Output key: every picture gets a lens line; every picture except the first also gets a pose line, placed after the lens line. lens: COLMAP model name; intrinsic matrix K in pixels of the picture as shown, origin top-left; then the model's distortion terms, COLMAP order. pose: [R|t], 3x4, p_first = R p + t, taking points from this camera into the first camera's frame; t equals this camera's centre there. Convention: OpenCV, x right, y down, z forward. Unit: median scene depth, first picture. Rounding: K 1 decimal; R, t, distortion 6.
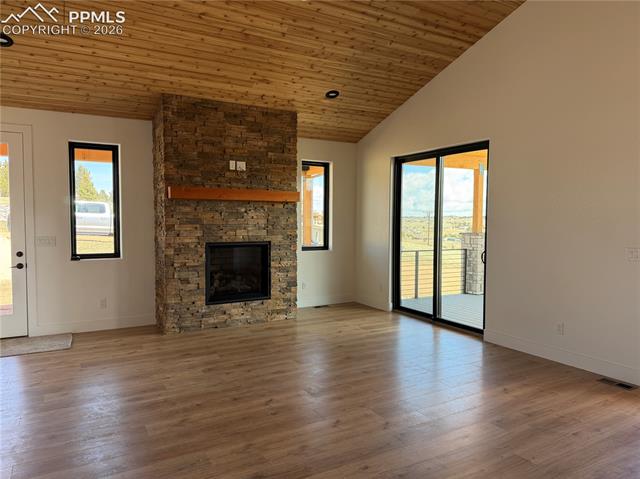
lens RADIAL K [[457.0, 0, 316.3], [0, 457.0, 237.4], [0, 0, 1]] dist [0.049599, -0.044953]
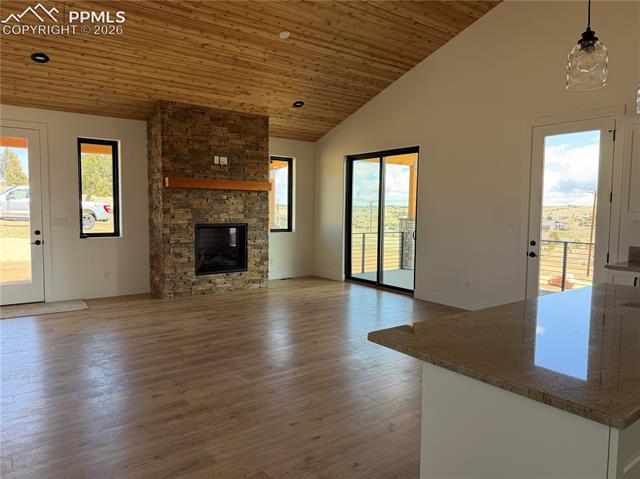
lens RADIAL K [[457.0, 0, 321.6], [0, 457.0, 240.5], [0, 0, 1]] dist [0.049599, -0.044953]
pose [[0.991113, -0.002041, 0.133005, -0.071211], [-0.002131, 0.999510, 0.031217, 0.016812], [-0.133004, -0.031223, 0.990624, -0.251286]]
